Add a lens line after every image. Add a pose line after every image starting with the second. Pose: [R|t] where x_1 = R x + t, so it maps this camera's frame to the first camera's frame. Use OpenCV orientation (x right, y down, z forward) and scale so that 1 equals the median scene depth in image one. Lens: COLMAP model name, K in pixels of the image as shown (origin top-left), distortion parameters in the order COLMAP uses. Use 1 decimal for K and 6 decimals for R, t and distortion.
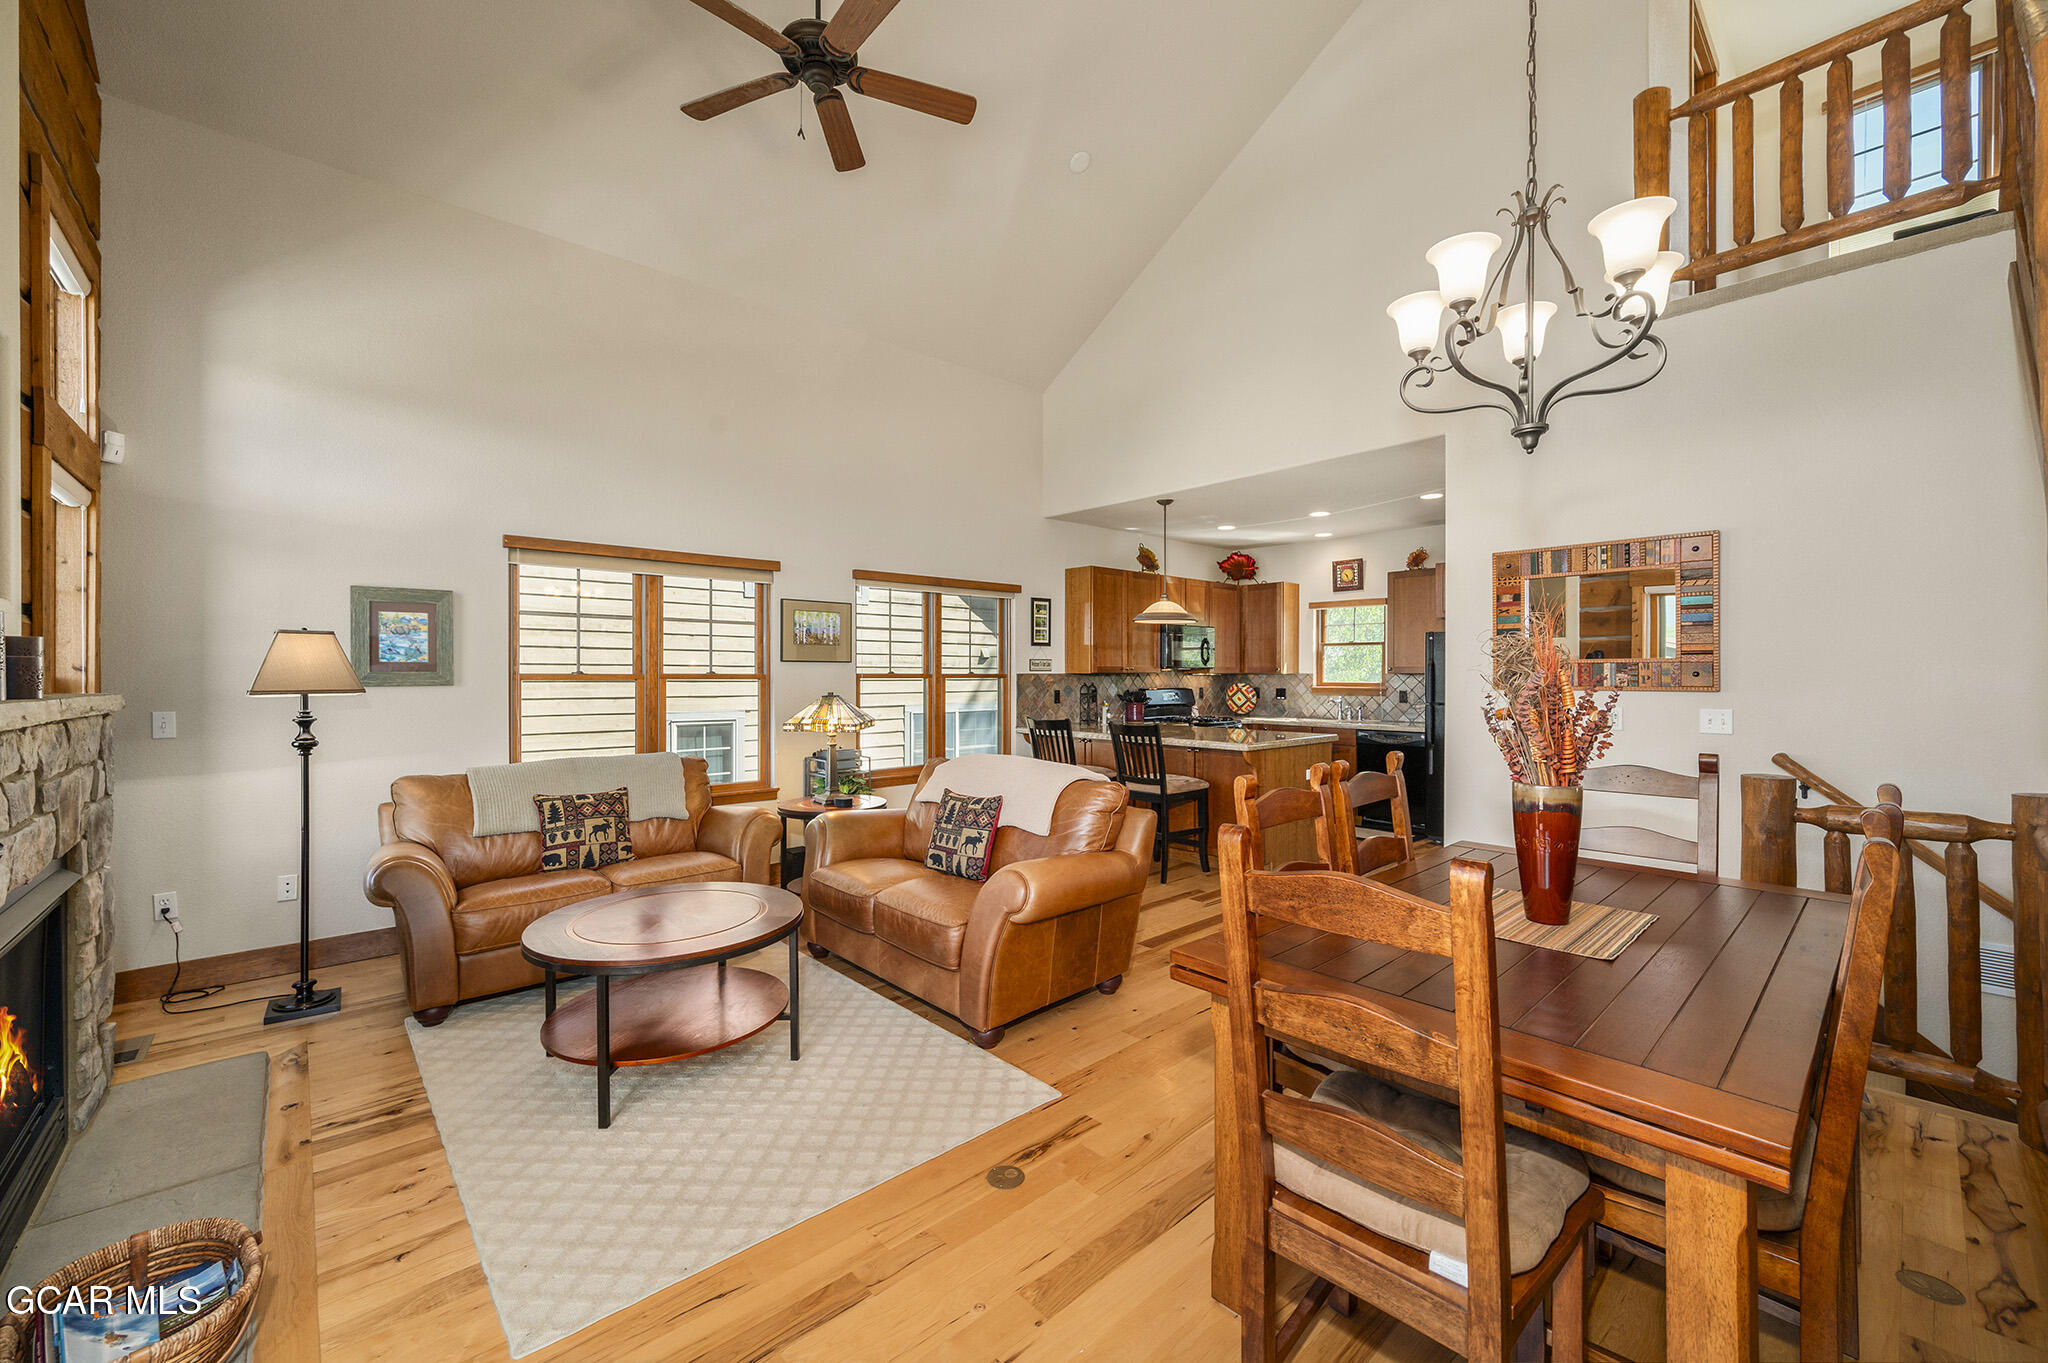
lens RADIAL K [[805.0, 0, 1024.3], [0, 805.0, 676.2], [0, 0, 1]] dist [-0.001062, -0.000010]
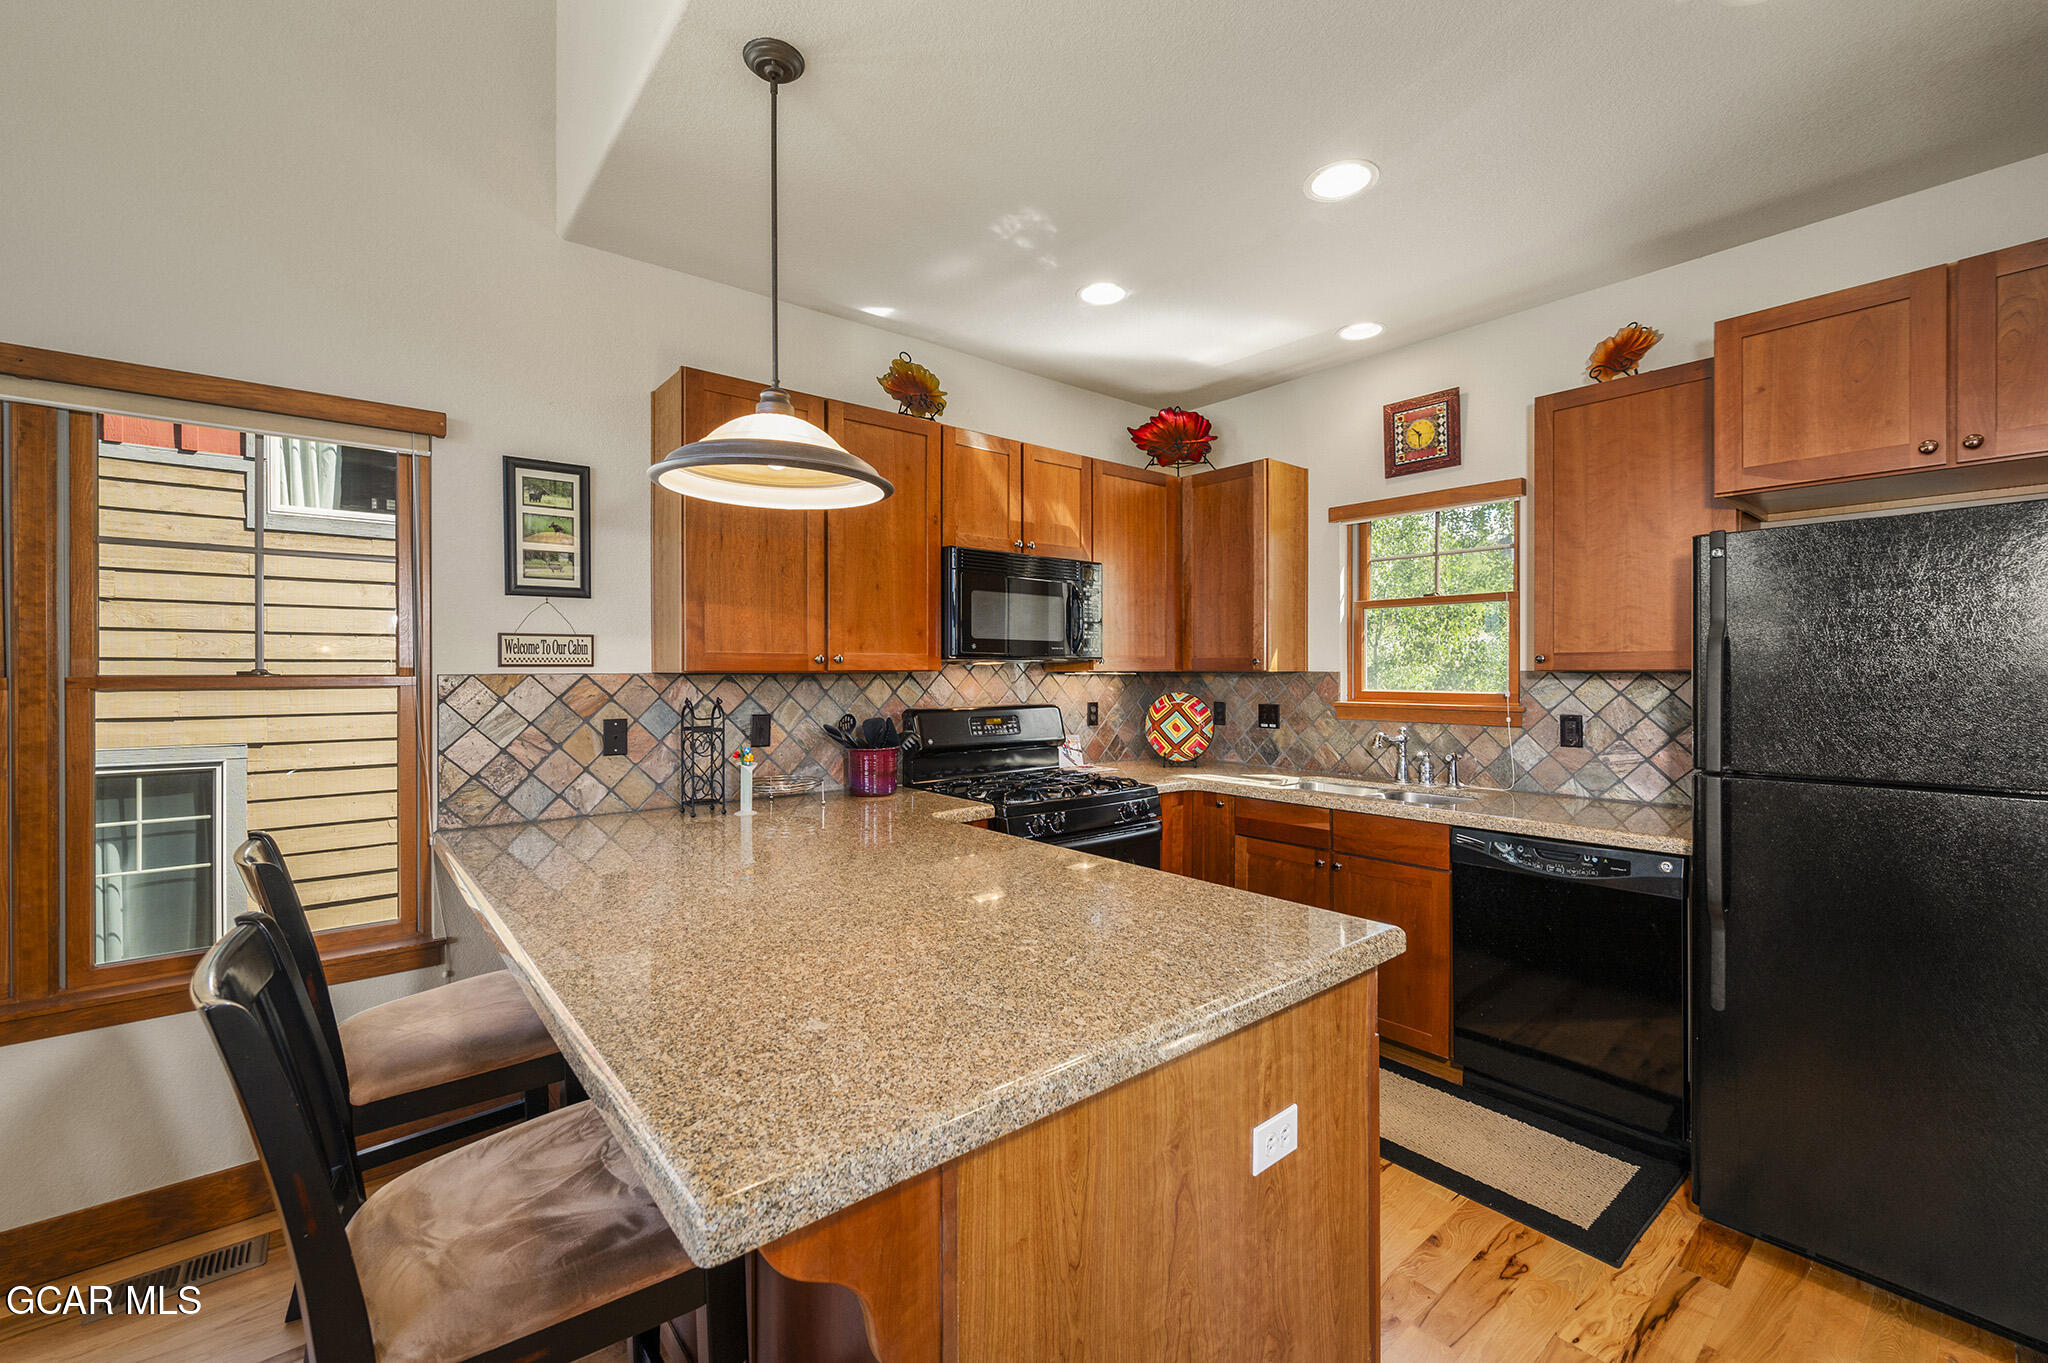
lens RADIAL K [[841.3, 0, 1024.7], [0, 841.3, 674.2], [0, 0, 1]] dist [-0.000275, -0.000055]
pose [[0.999056, -0.002577, -0.043374, 0.207801], [0.002595, 0.999997, 0.000368, -0.002324], [0.043373, -0.000480, 0.999059, 0.536704]]
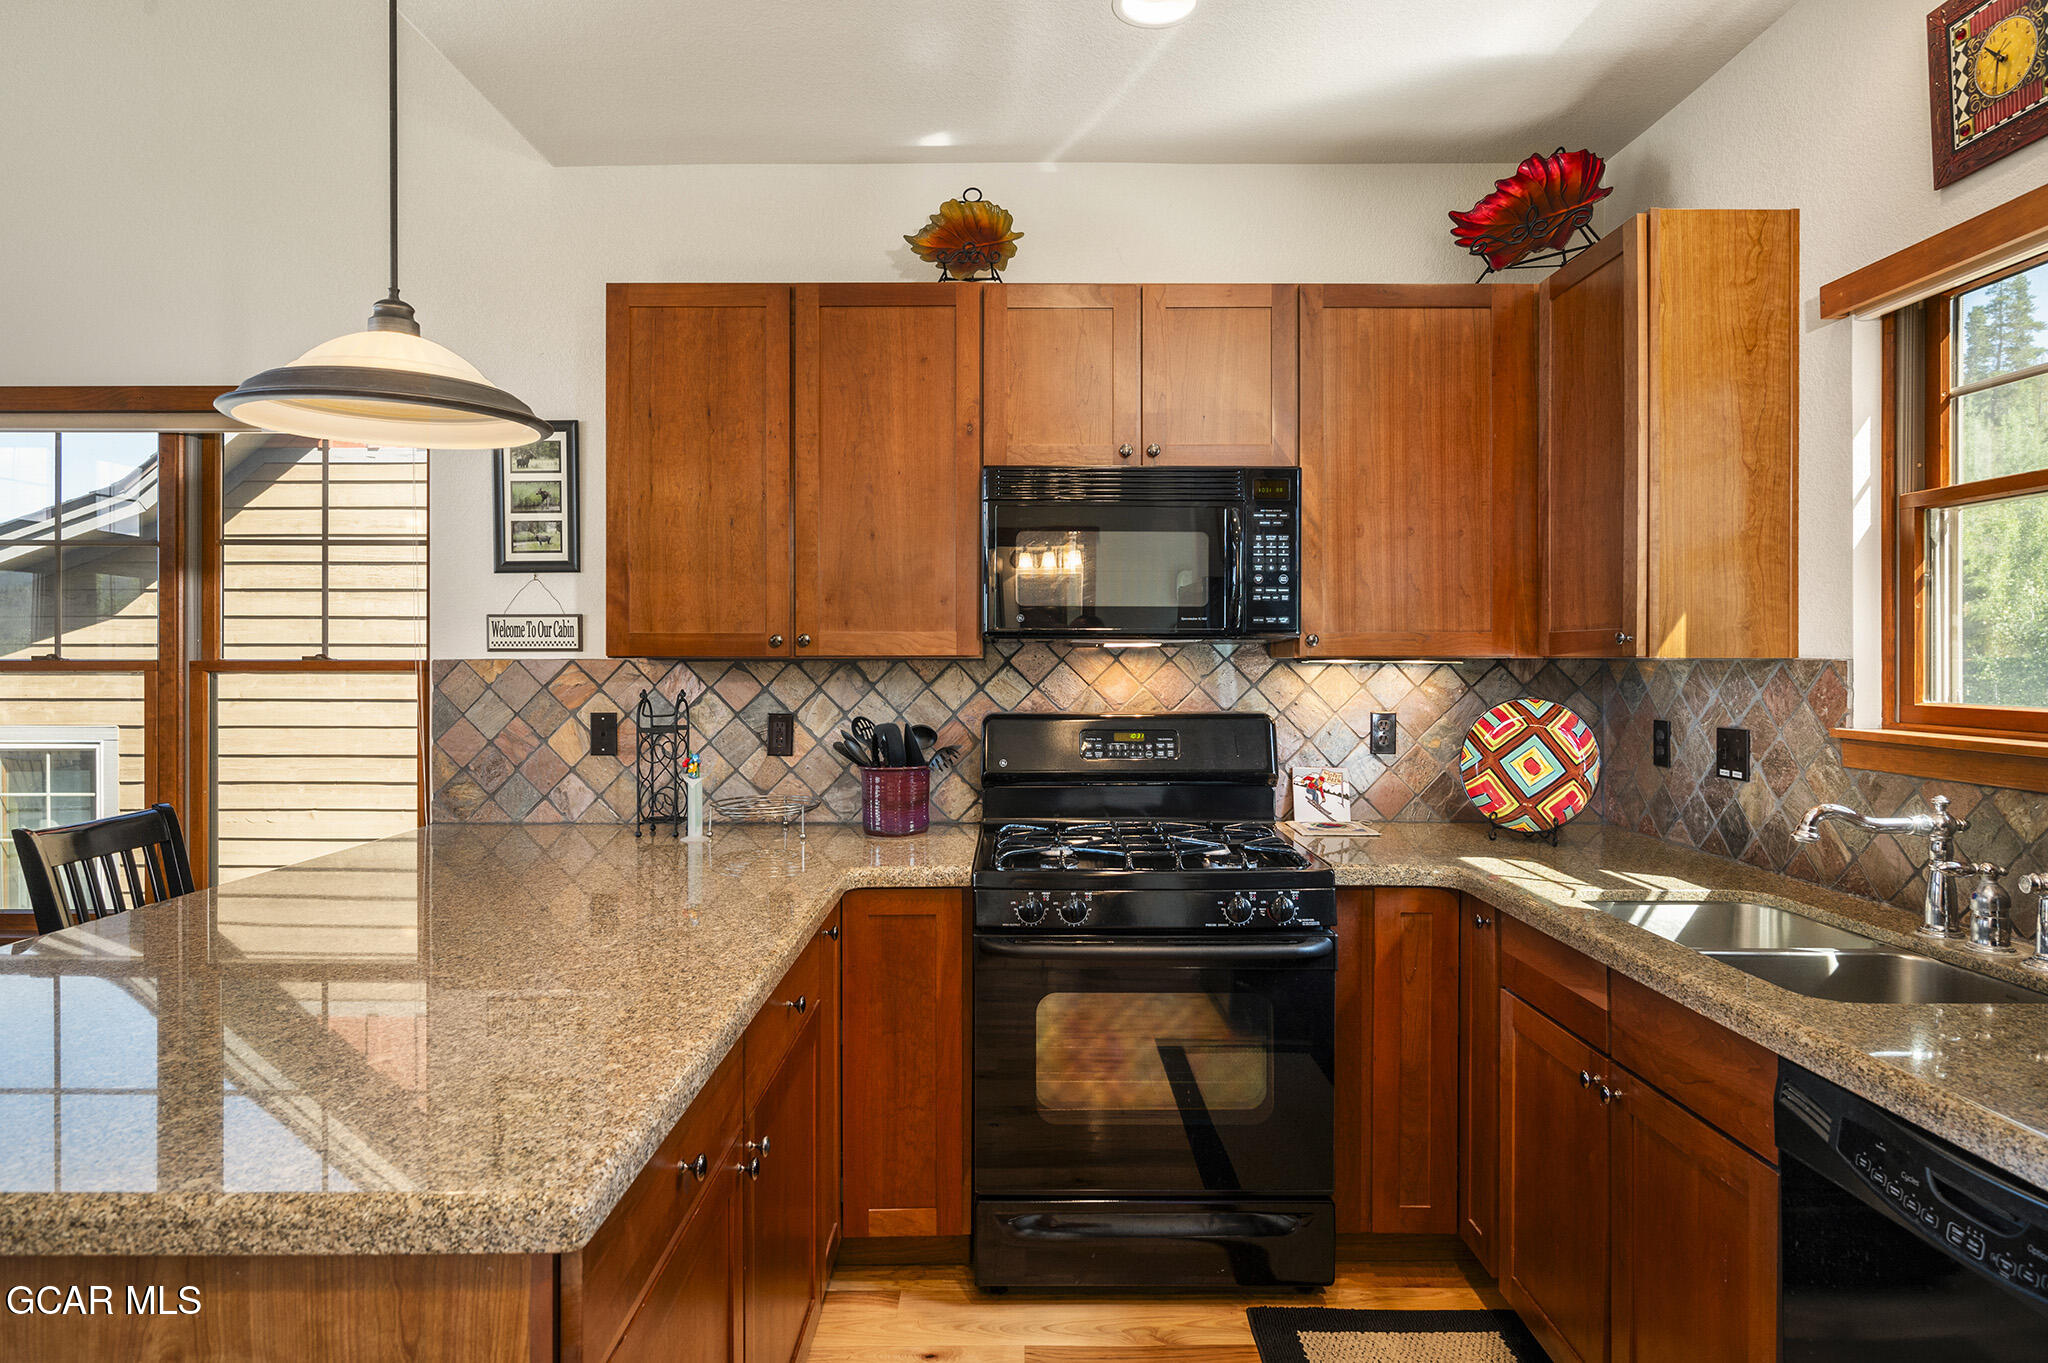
lens RADIAL K [[1157.7, 0, 1022.5], [0, 1157.7, 659.5], [0, 0, 1]] dist [-0.002236, -0.000693]
pose [[0.742032, -0.000965, -0.670364, 0.393693], [-0.001761, 0.999993, -0.003389, -0.001690], [0.670362, 0.003695, 0.742025, 0.665217]]
